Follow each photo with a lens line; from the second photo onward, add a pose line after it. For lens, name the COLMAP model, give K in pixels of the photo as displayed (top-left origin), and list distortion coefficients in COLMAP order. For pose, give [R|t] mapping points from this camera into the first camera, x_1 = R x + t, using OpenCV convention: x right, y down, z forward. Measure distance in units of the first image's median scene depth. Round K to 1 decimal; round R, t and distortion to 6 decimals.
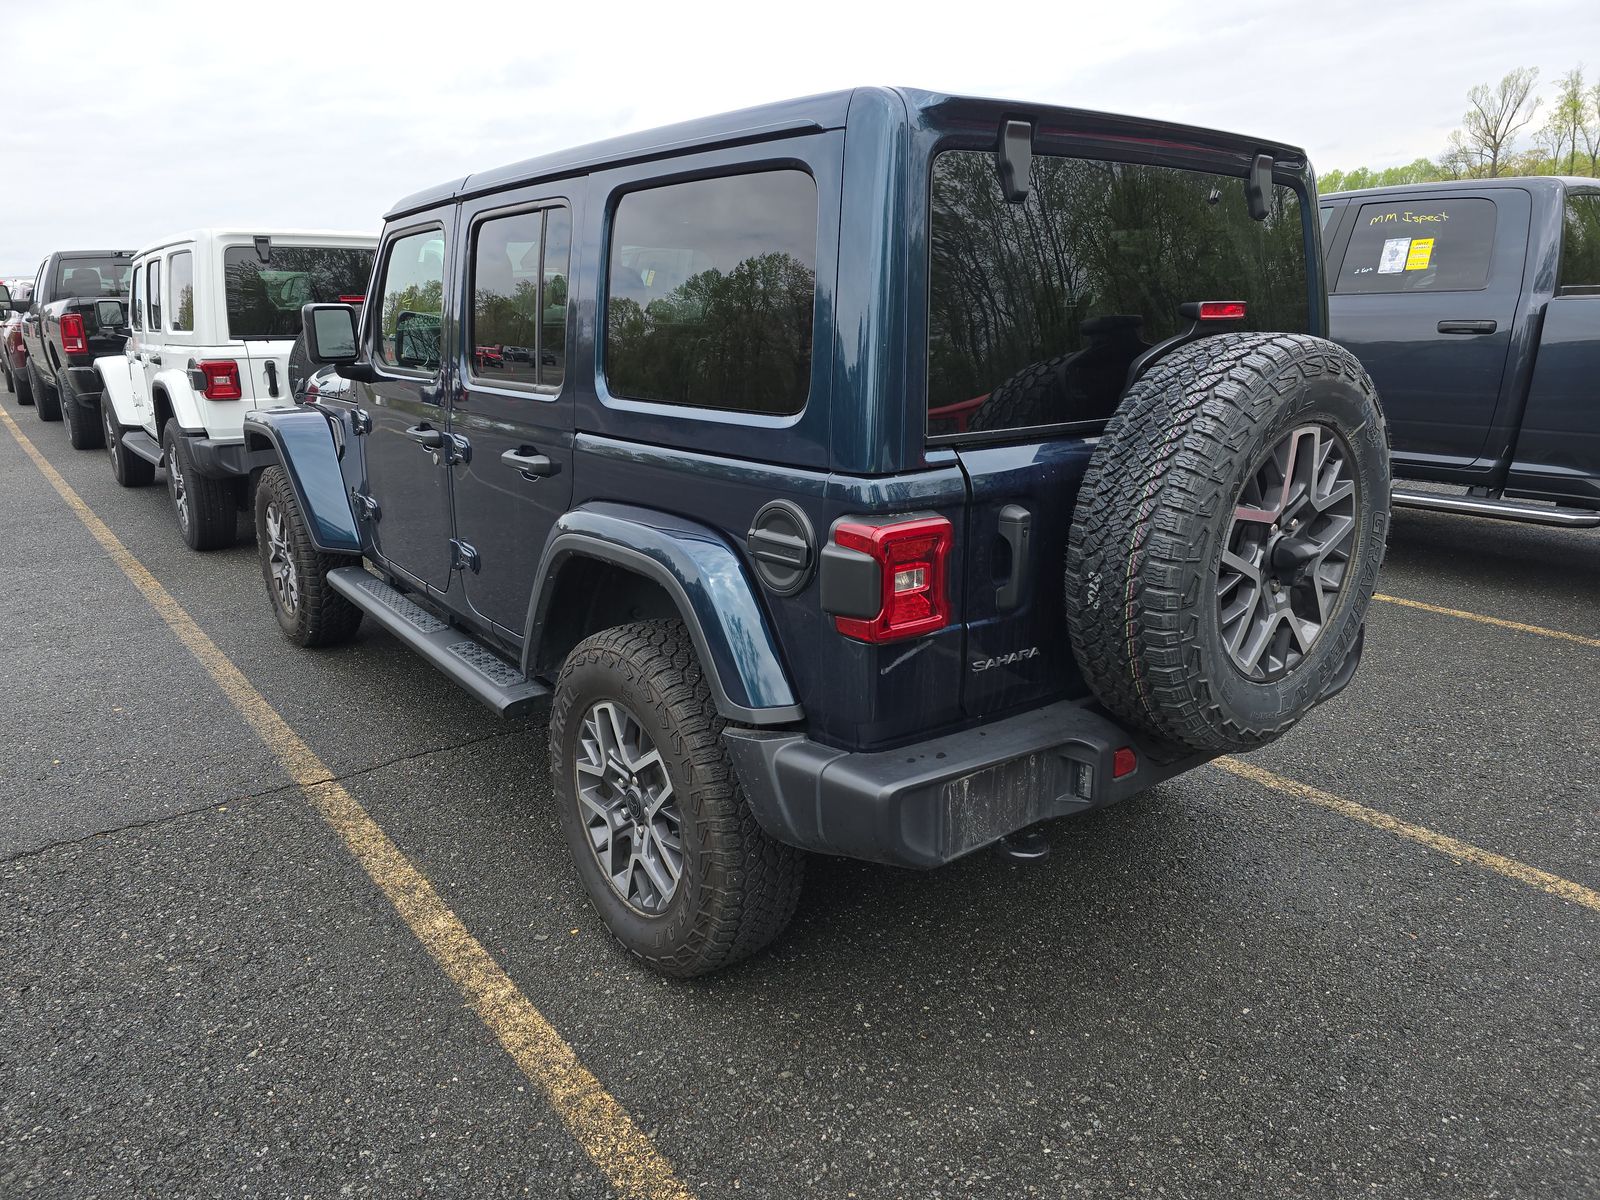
lens RADIAL K [[1083.5, 0, 794.1], [0, 1083.5, 606.3], [0, 0, 1]] dist [0.077518, -0.070704]
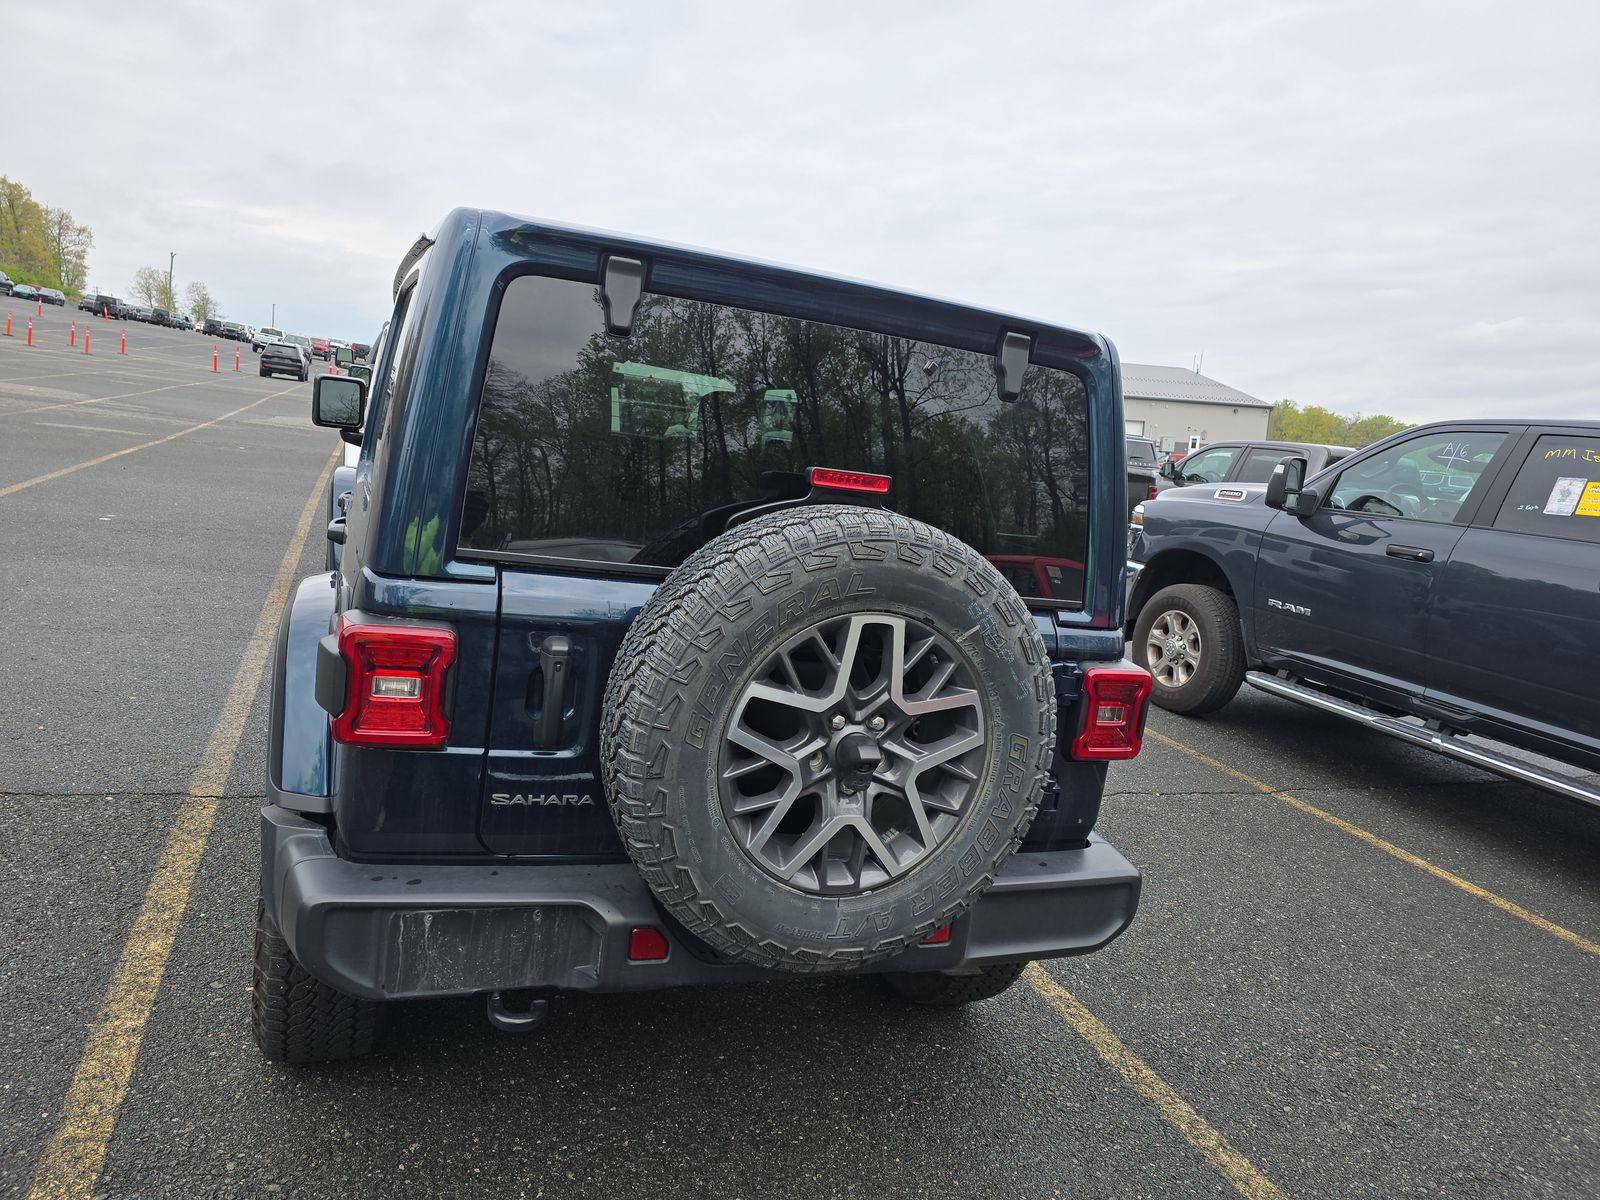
lens RADIAL K [[1083.5, 0, 794.1], [0, 1083.5, 606.3], [0, 0, 1]] dist [0.077518, -0.070704]
pose [[0.945806, 0.182488, -0.268607, 0.634185], [-0.214576, 0.972062, -0.095147, -0.071489], [0.243740, 0.147627, 0.958539, 0.133502]]
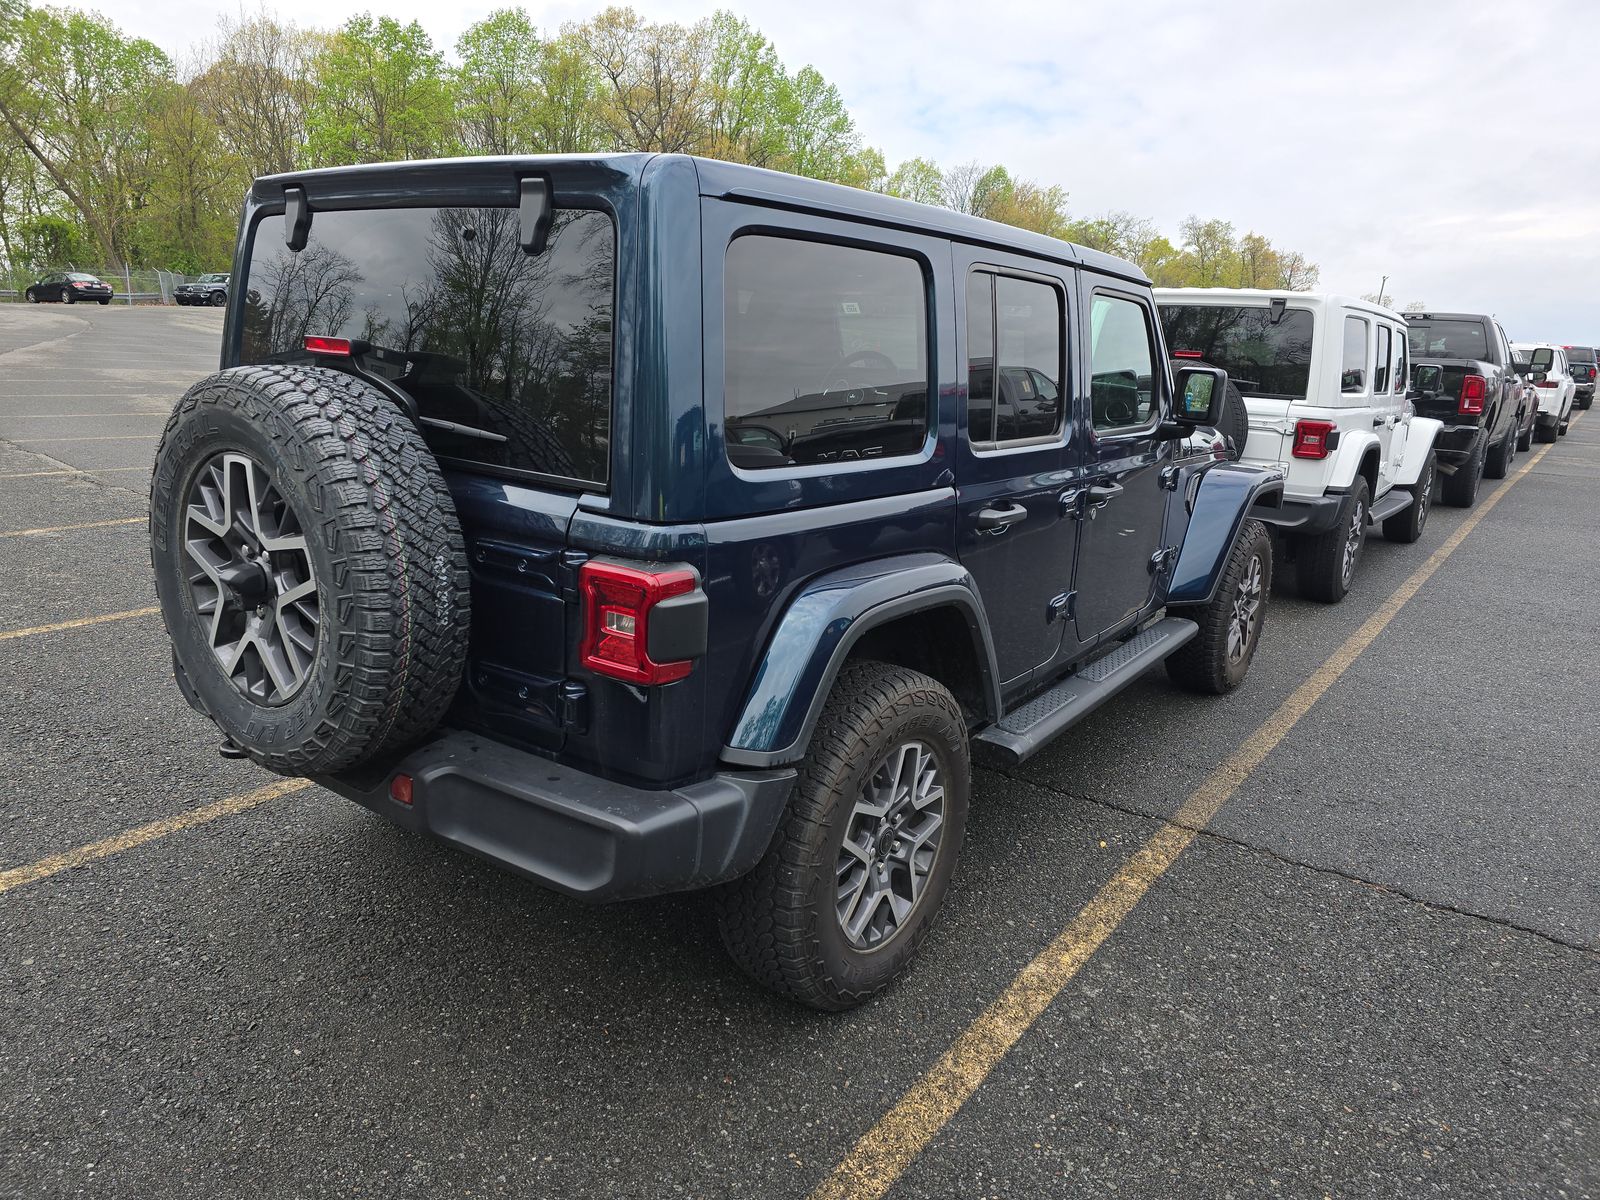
lens RADIAL K [[1083.5, 0, 794.1], [0, 1083.5, 606.3], [0, 0, 1]] dist [0.077518, -0.070704]
pose [[0.248521, 0.256244, -0.934118, 1.567725], [-0.311071, 0.934404, 0.173563, -0.364217], [0.917318, 0.247443, 0.311929, 1.174351]]
